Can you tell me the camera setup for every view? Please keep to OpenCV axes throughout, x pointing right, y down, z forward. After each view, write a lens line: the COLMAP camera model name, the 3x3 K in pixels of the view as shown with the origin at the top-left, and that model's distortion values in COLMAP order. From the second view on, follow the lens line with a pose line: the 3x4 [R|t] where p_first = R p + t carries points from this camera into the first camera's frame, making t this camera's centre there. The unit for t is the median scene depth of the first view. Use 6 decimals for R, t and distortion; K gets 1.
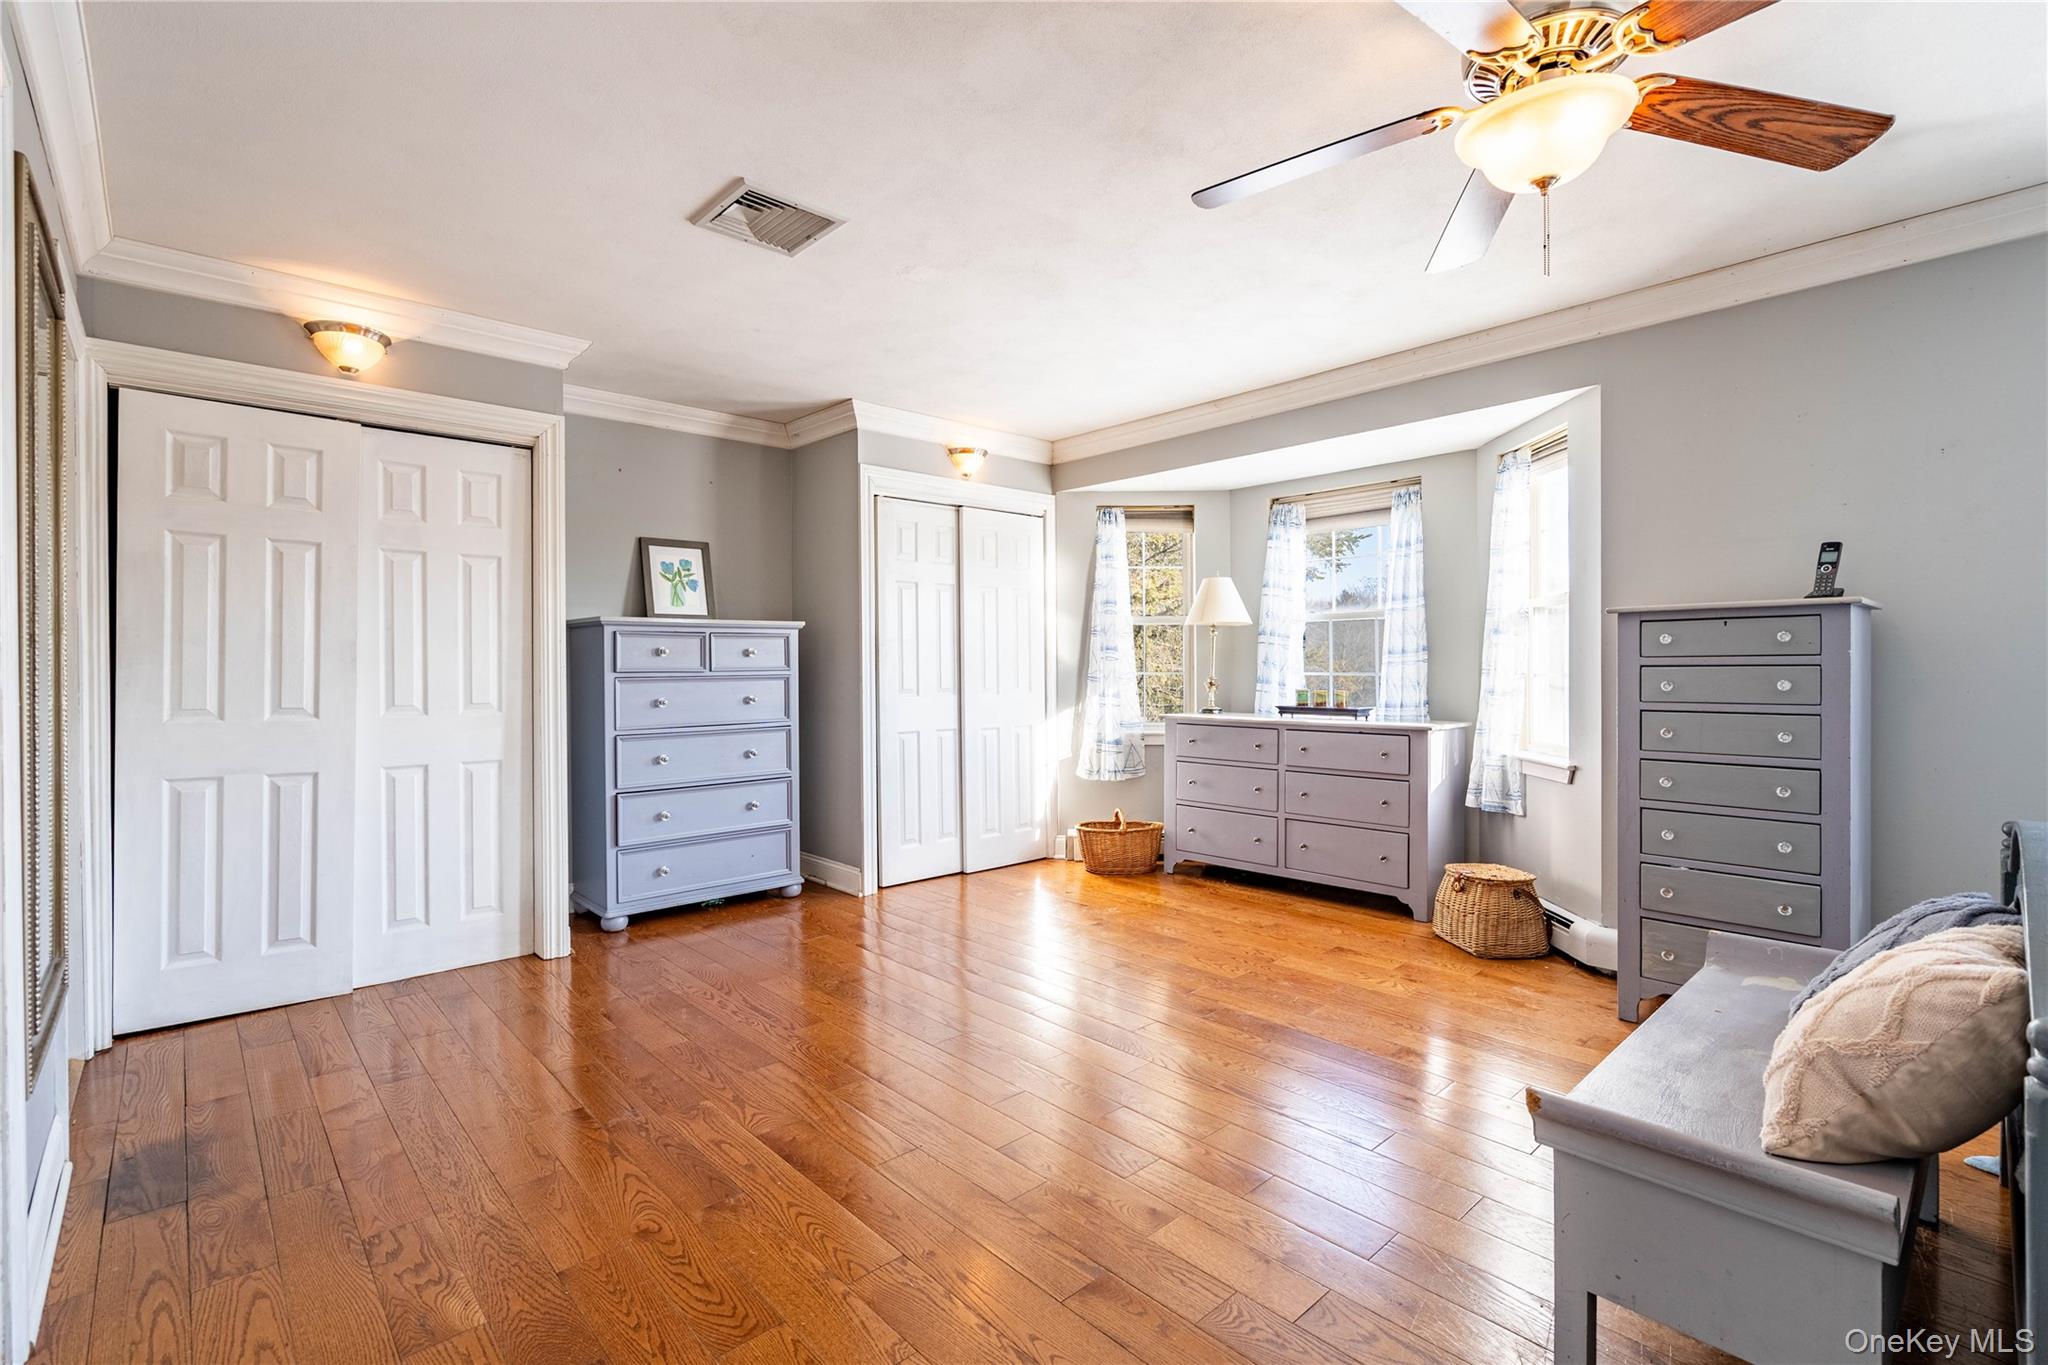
lens RADIAL K [[907.0, 0, 1019.3], [0, 907.0, 677.6], [0, 0, 1]] dist [-0.002132, 0.002275]
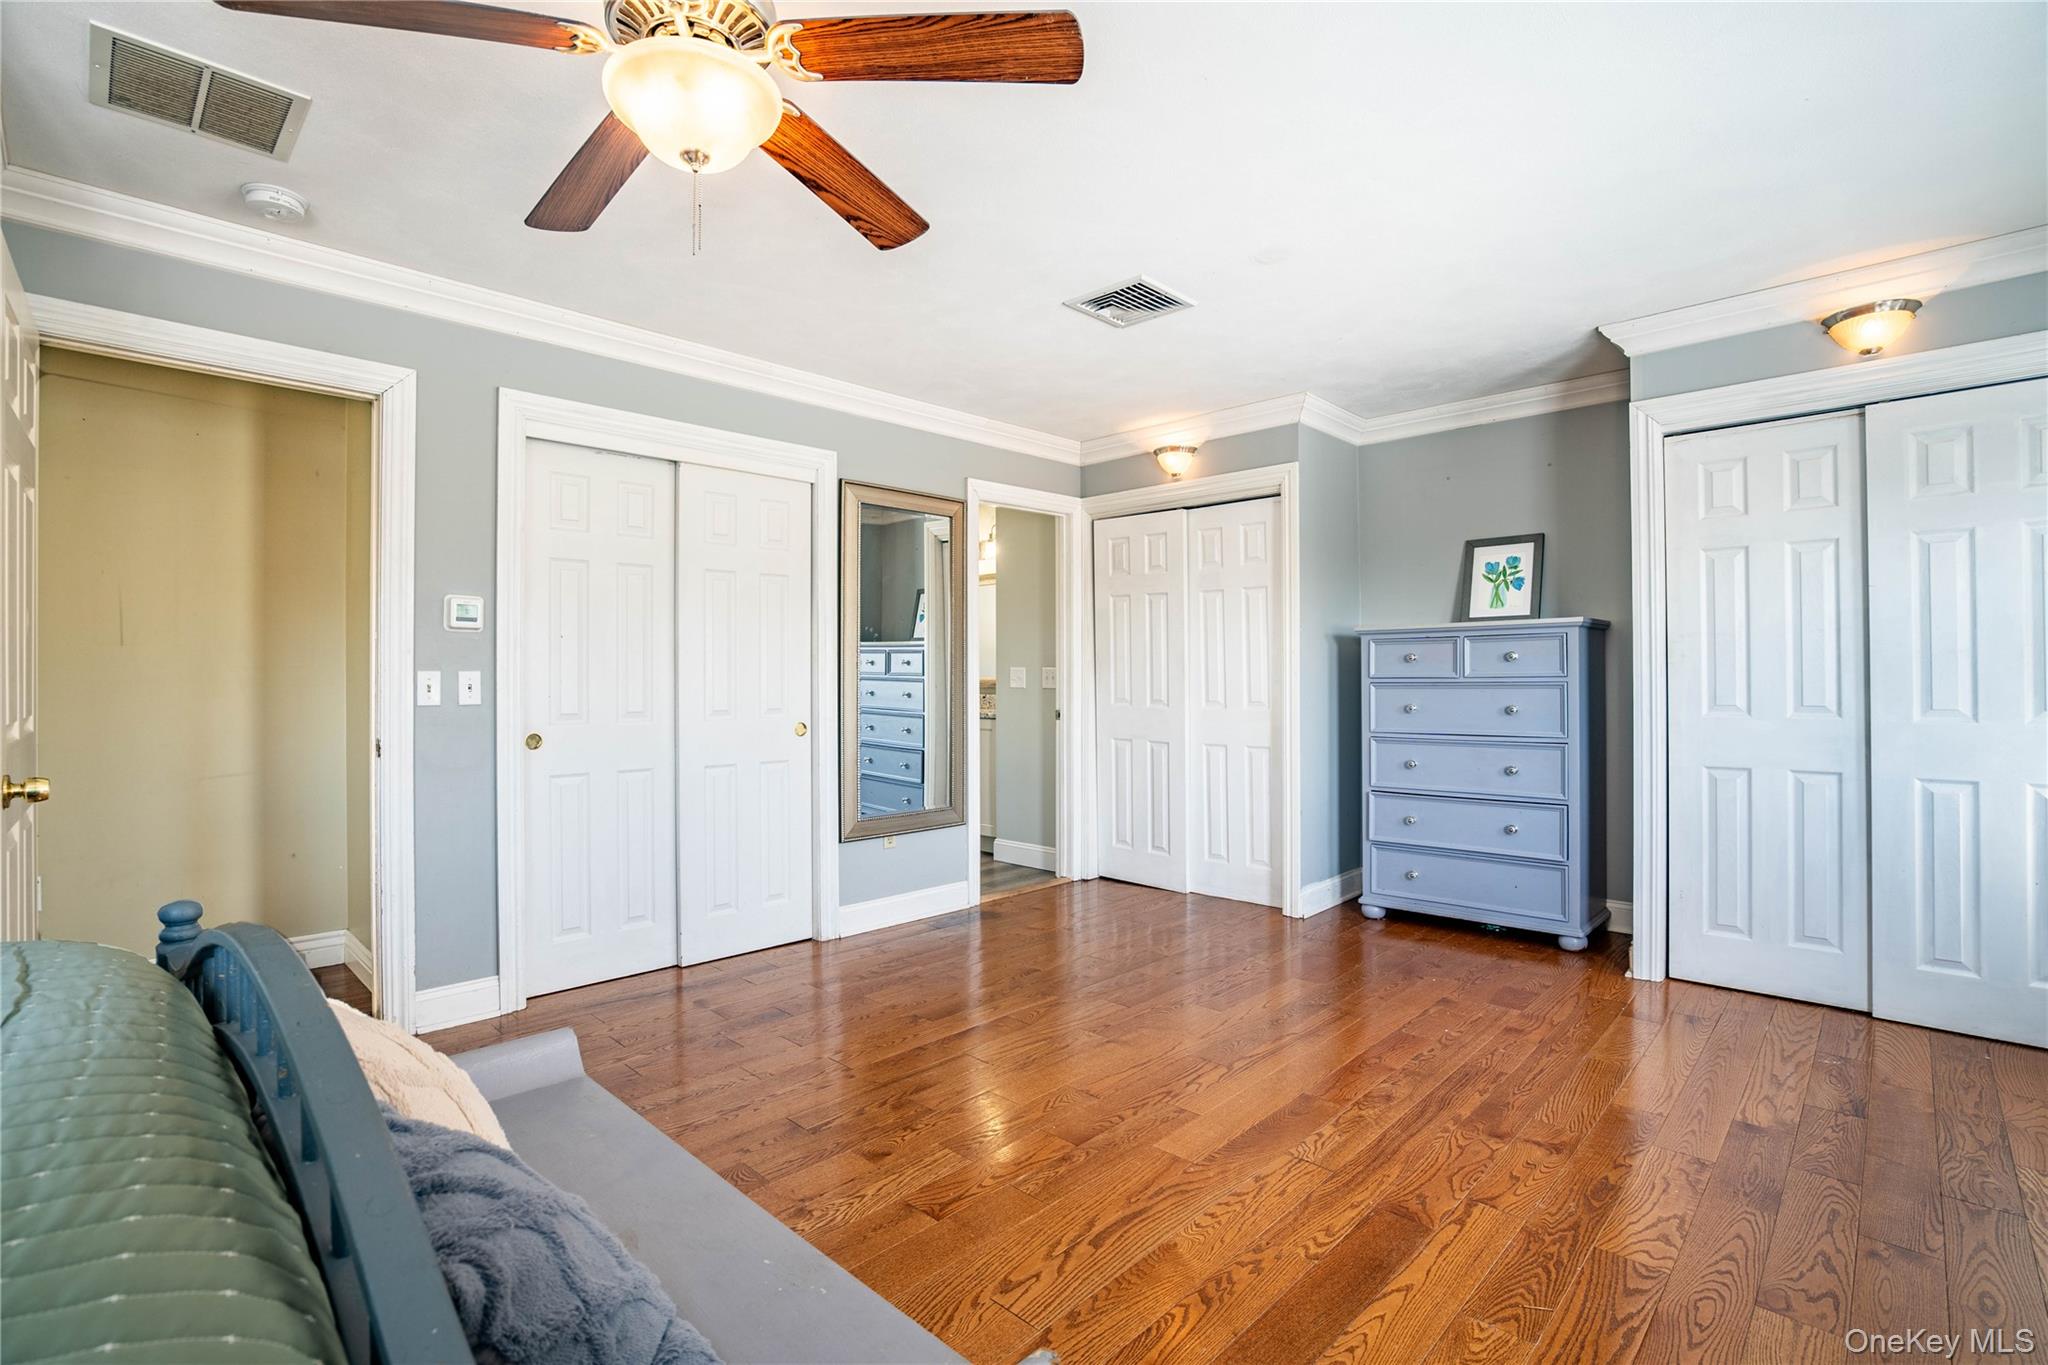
lens RADIAL K [[922.7, 0, 1027.5], [0, 922.7, 673.9], [0, 0, 1]] dist [-0.035078, 0.000279]
pose [[0.080417, -0.001230, -0.996761, 0.537829], [-0.011168, 0.999935, -0.002135, -0.002918], [0.996699, 0.011303, 0.080398, 0.448853]]
